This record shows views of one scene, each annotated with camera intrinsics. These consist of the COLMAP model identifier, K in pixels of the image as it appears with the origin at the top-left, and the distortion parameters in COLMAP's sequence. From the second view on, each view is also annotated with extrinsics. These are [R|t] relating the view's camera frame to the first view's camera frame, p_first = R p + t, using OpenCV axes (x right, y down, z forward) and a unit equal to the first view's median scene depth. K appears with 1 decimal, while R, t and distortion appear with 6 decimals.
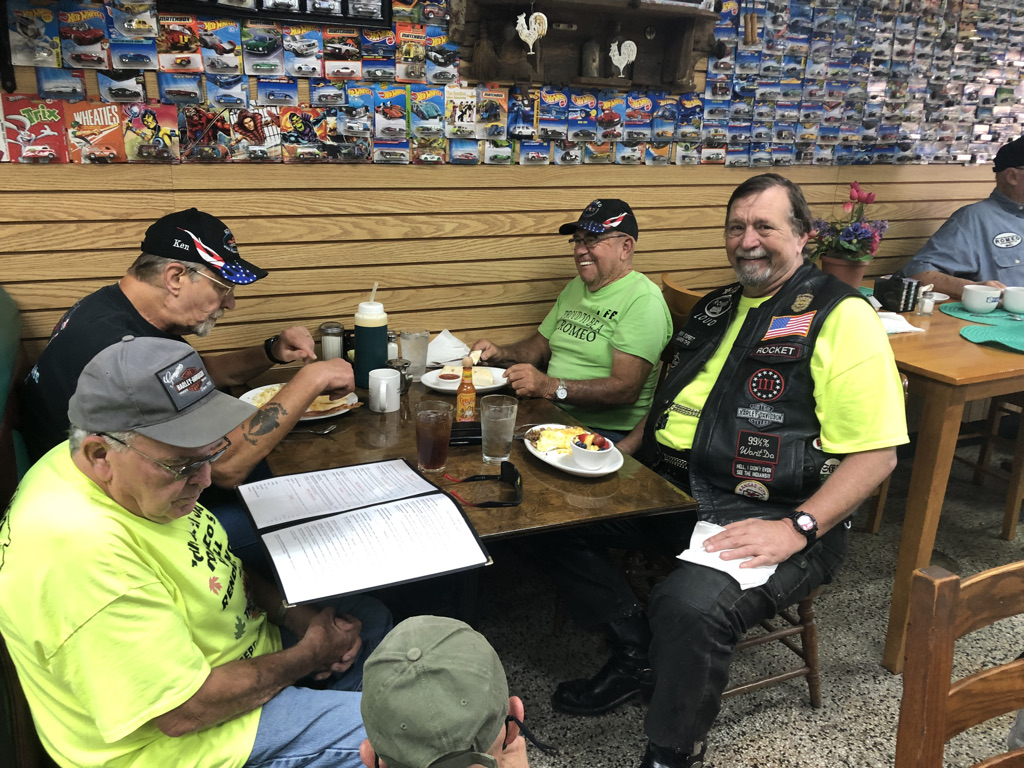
lens RADIAL K [[841.7, 0, 510.9], [0, 841.7, 379.7], [0, 0, 1]] dist [0.024236, -0.010259]
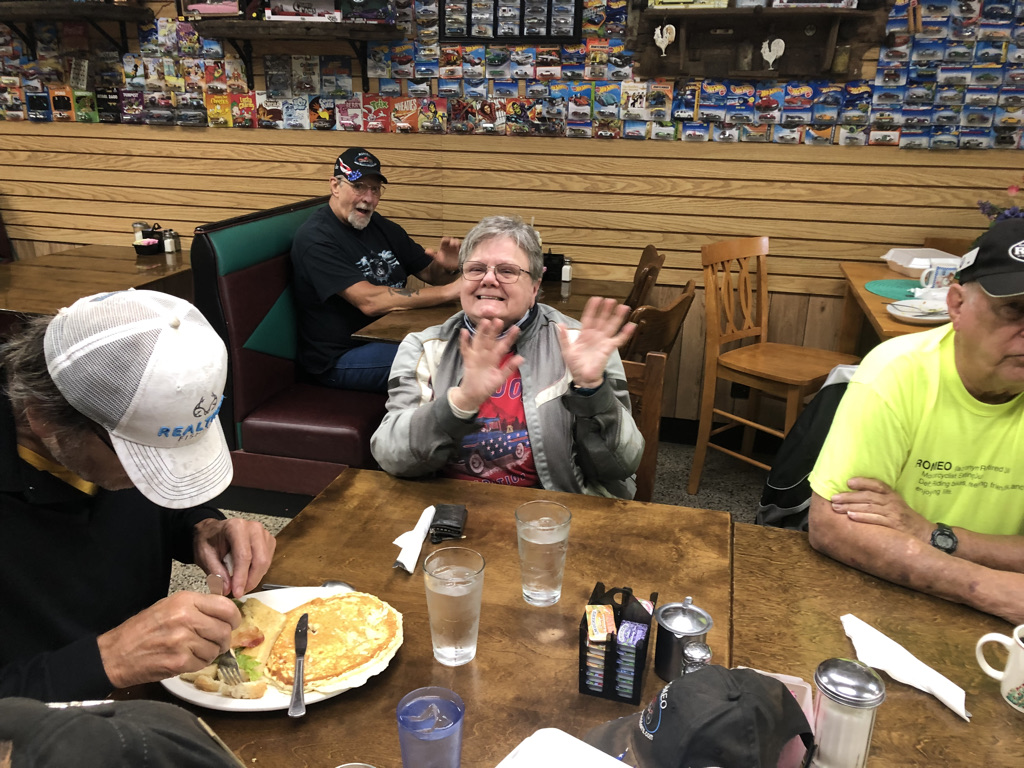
lens RADIAL K [[841.7, 0, 504.4], [0, 841.7, 380.2], [0, 0, 1]] dist [0.024236, -0.010259]
pose [[0.761998, 0.189438, -0.619251, 0.715363], [-0.192132, 0.979334, 0.063170, 0.078541], [0.618421, 0.070842, 0.782648, -0.160287]]
